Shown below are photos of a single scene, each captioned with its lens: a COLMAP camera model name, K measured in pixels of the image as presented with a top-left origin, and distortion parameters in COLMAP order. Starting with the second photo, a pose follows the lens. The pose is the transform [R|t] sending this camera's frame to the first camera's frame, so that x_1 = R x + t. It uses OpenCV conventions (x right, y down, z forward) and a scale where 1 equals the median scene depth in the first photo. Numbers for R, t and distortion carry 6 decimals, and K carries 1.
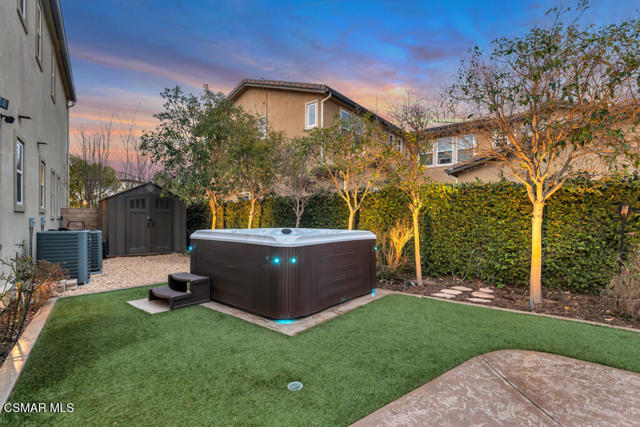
lens RADIAL K [[298.9, 0, 320.4], [0, 298.9, 214.0], [0, 0, 1]] dist [0.001201, 0.000855]
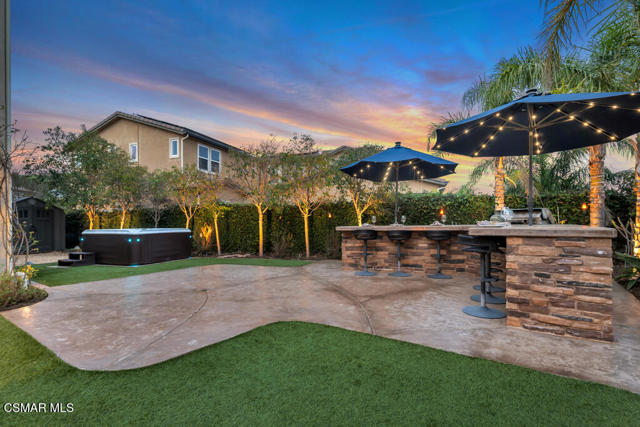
lens RADIAL K [[298.9, 0, 319.6], [0, 298.9, 216.3], [0, 0, 1]] dist [0.001201, 0.000855]
pose [[0.945036, -0.008997, 0.326841, 0.194491], [0.011209, 0.999925, -0.004885, -0.002921], [-0.326773, 0.008280, 0.945067, -0.670964]]
